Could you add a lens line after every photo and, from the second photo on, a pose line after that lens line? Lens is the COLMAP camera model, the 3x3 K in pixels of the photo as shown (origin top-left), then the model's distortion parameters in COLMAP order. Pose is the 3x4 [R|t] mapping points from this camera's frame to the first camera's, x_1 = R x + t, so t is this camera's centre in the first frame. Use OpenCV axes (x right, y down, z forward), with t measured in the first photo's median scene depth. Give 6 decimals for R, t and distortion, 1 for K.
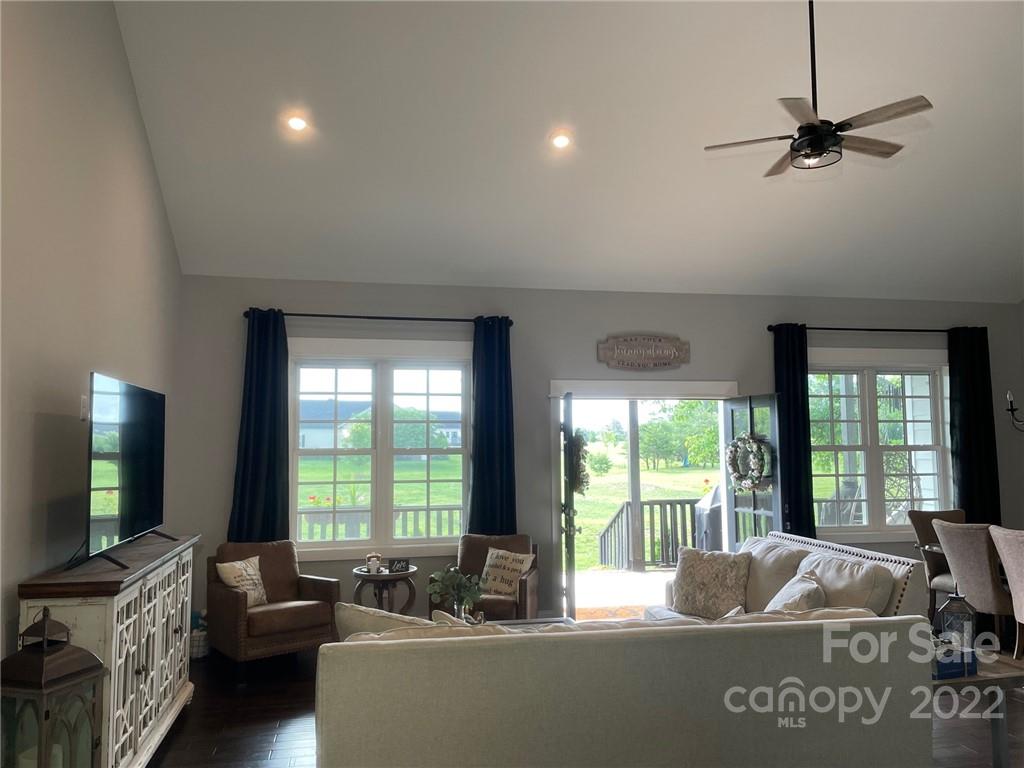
lens RADIAL K [[778.4, 0, 493.2], [0, 778.4, 391.3], [0, 0, 1]] dist [0.046681, -0.059396]
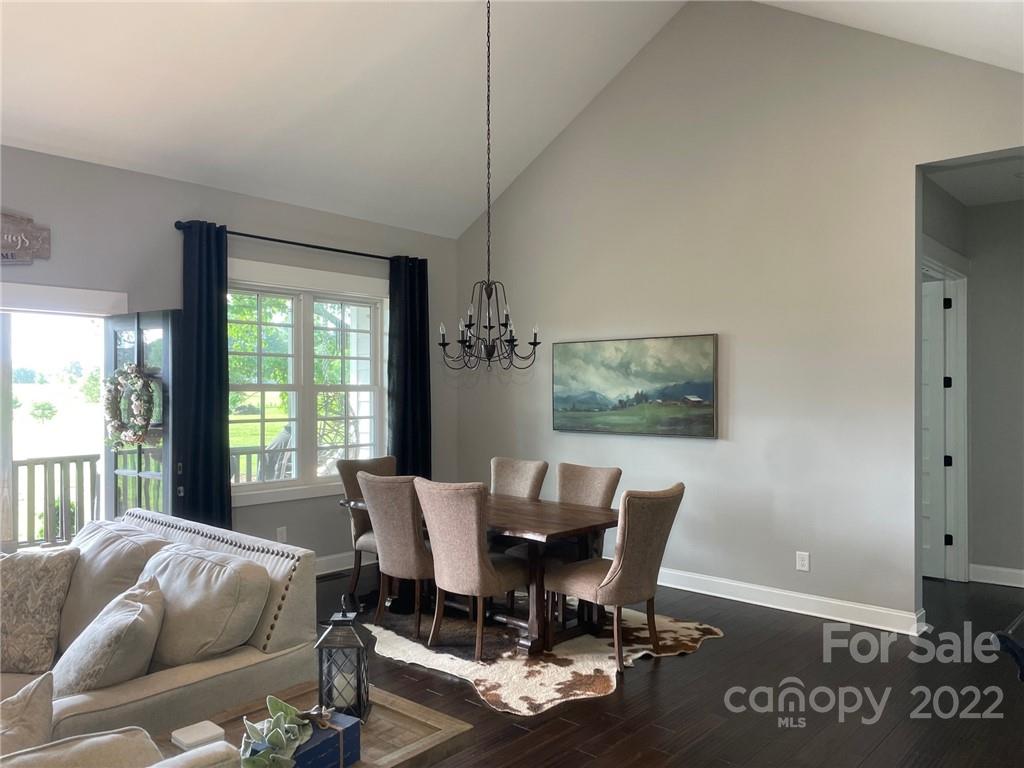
lens RADIAL K [[778.4, 0, 512.8], [0, 778.4, 389.8], [0, 0, 1]] dist [0.046681, -0.059396]
pose [[0.787631, 0.006671, 0.616111, 0.156259], [-0.049007, 0.997452, 0.051850, 0.022143], [-0.614195, -0.071032, 0.785951, 0.222809]]
